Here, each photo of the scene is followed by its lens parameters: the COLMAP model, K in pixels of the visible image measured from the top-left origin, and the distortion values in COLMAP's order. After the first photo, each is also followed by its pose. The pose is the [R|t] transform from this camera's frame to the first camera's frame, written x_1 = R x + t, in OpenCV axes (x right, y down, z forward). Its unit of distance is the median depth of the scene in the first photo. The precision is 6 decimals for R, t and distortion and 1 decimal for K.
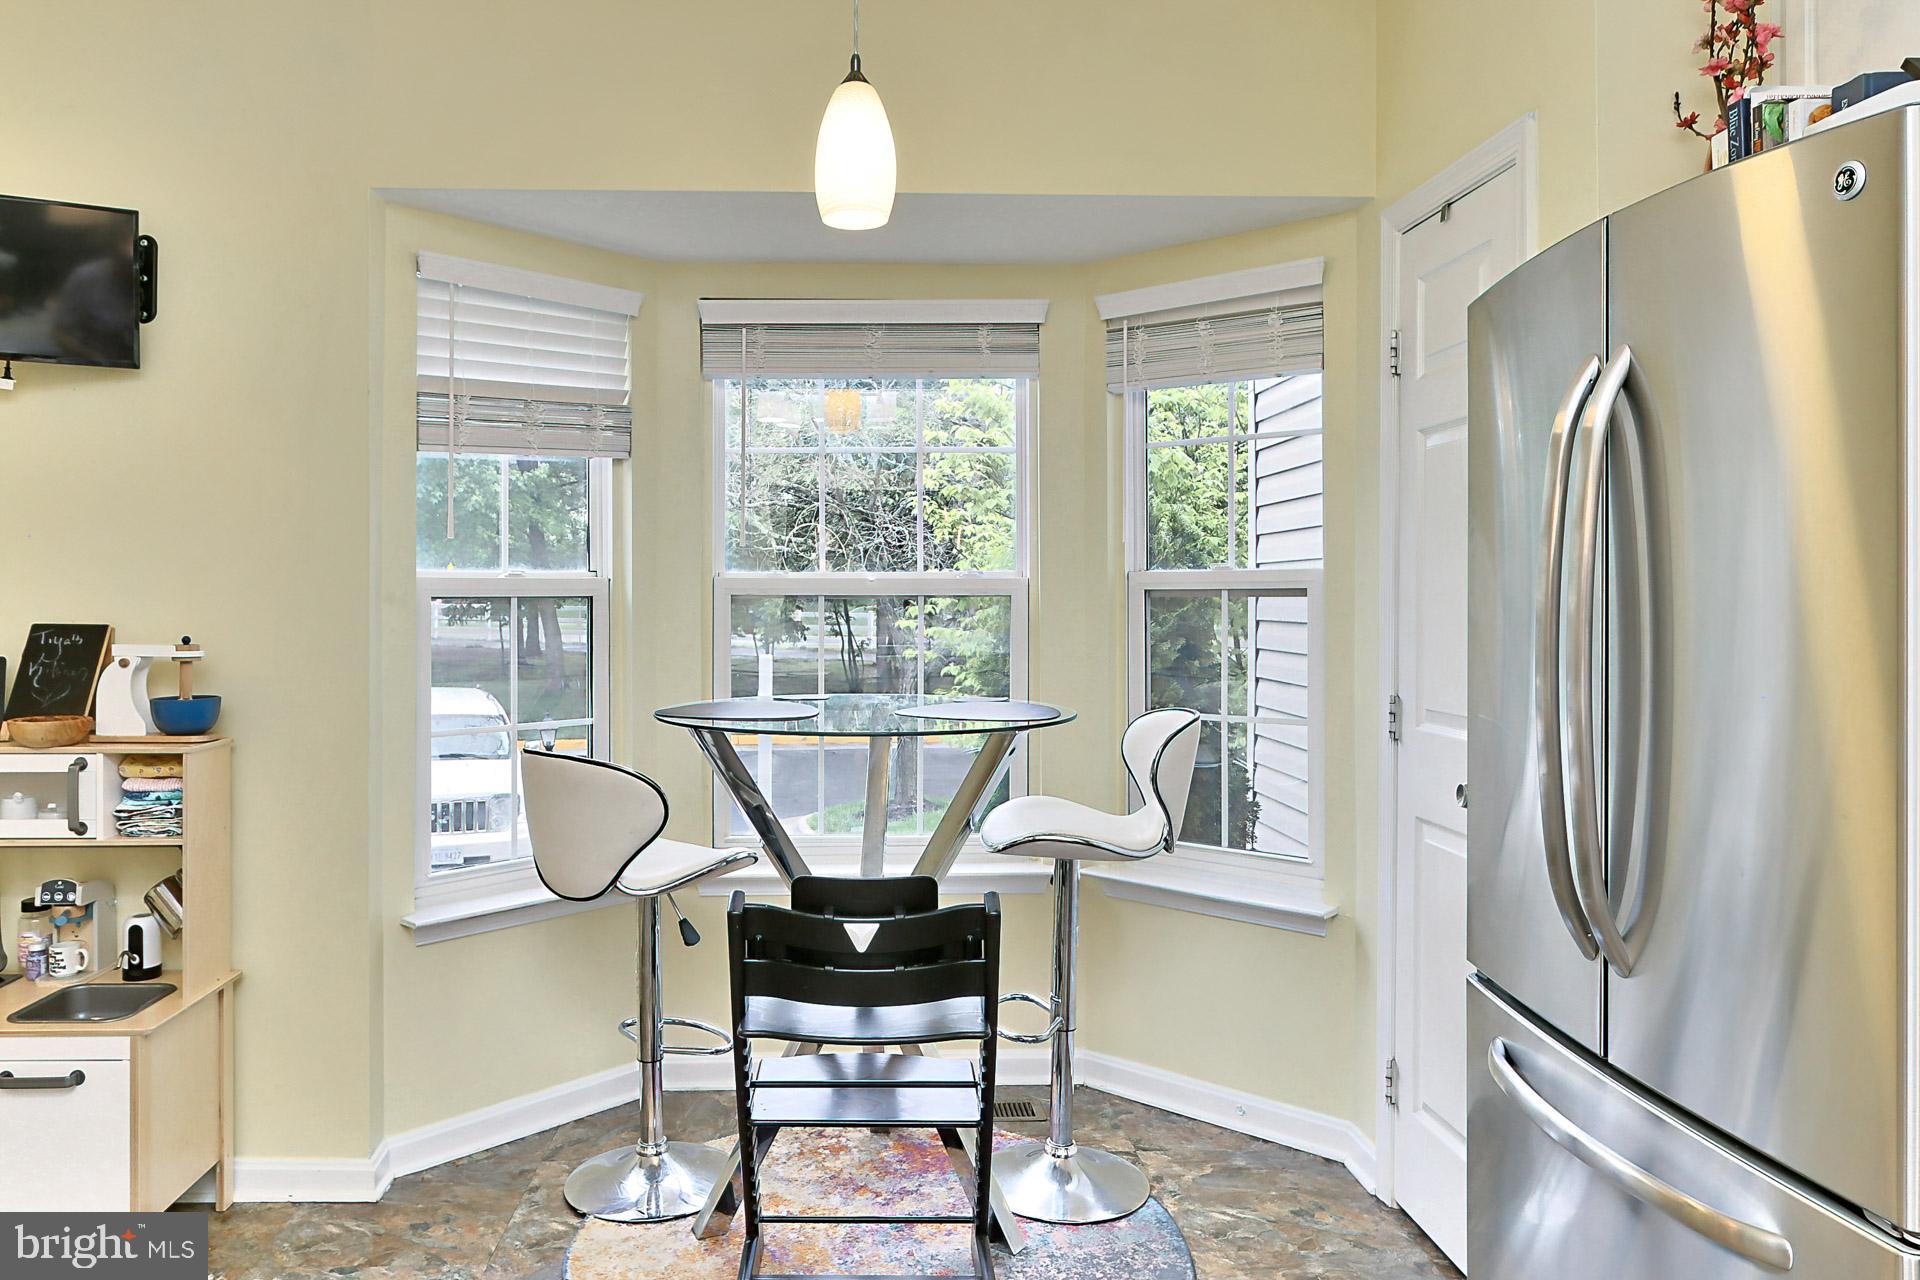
lens RADIAL K [[1271.7, 0, 872.1], [0, 1271.7, 595.5], [0, 0, 1]] dist [-0.021241, 0.008192]
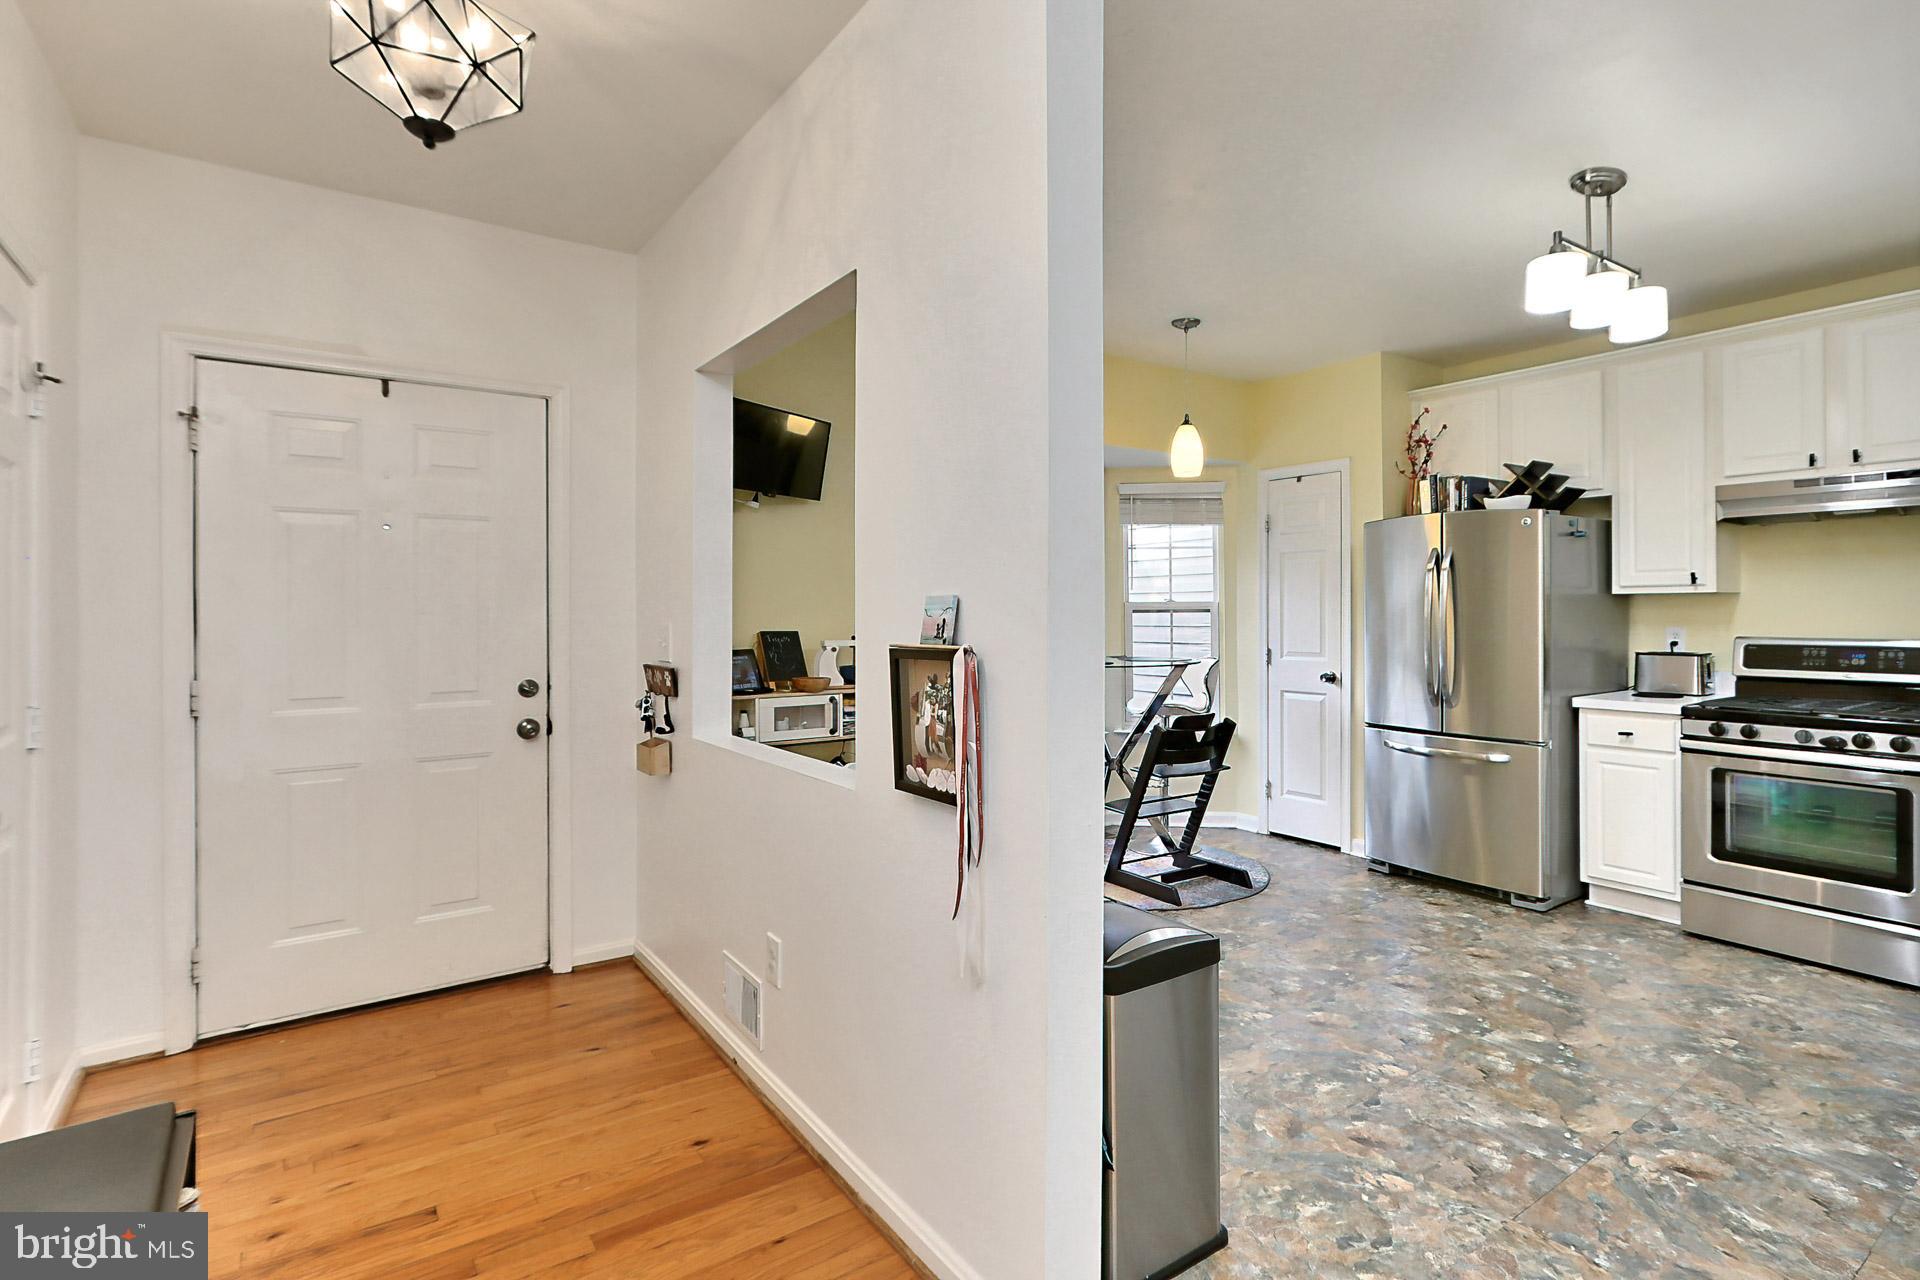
lens RADIAL K [[882.9, 0, 960.4], [0, 882.9, 620.9], [0, 0, 1]] dist [-0.009255, 0.003145]
pose [[0.862583, -0.010456, 0.505808, -1.136622], [0.007301, 0.999940, 0.008219, -0.002116], [-0.505863, -0.003396, 0.862607, -0.318118]]
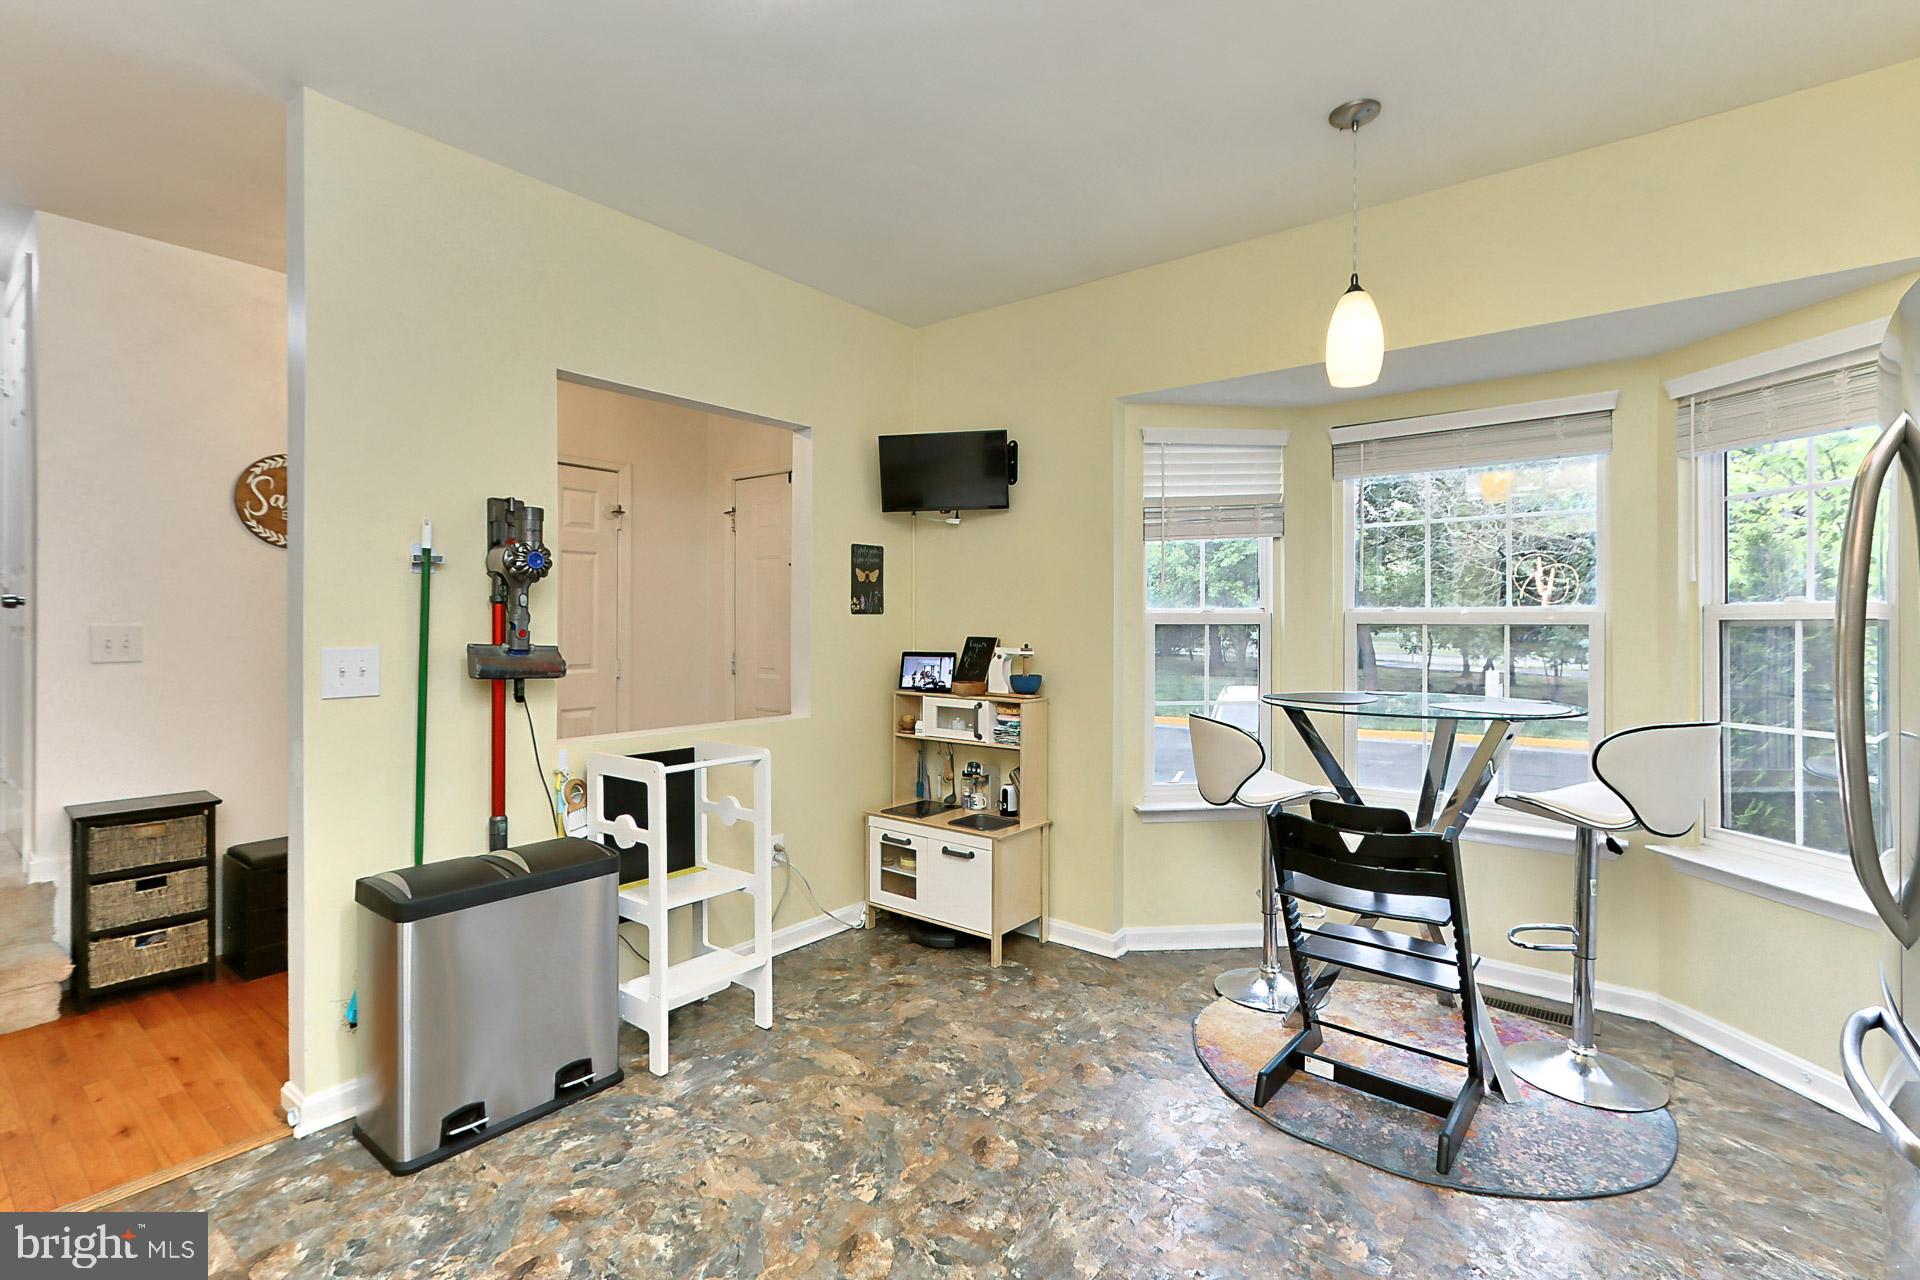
lens RADIAL K [[882.9, 0, 960.9], [0, 882.9, 623.4], [0, 0, 1]] dist [-0.009255, 0.003145]
pose [[0.765377, 0.001995, -0.643579, 0.252815], [-0.002767, 0.999996, -0.000190, 0.001025], [0.643576, 0.001927, 0.765380, -0.108498]]
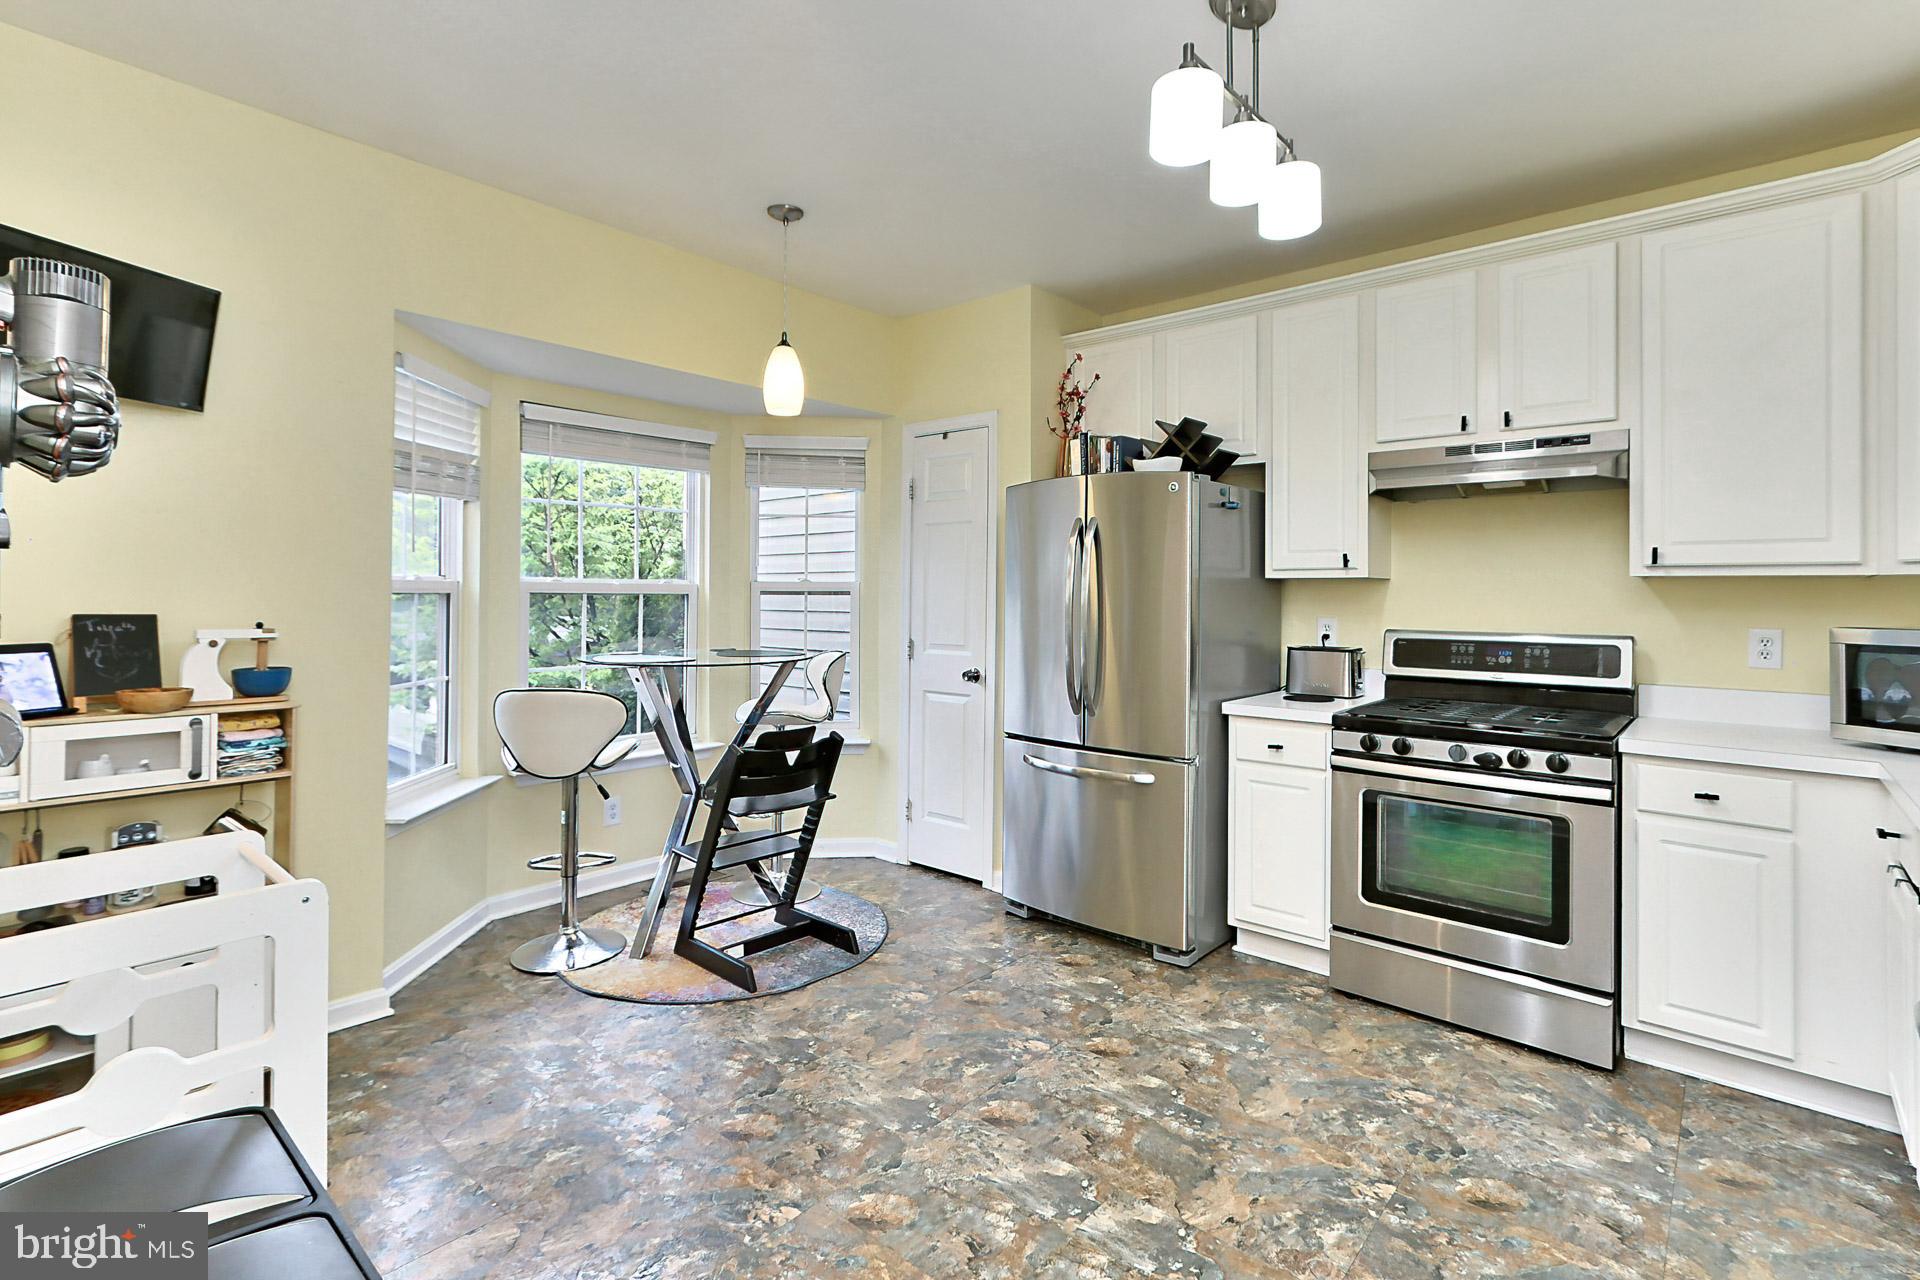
lens RADIAL K [[882.9, 0, 956.6], [0, 882.9, 601.1], [0, 0, 1]] dist [-0.009255, 0.003145]
pose [[0.685384, 0.000270, 0.728182, -0.692046], [-0.005688, 0.999971, 0.004982, 0.001463], [-0.728159, -0.007557, 0.685366, -0.151110]]
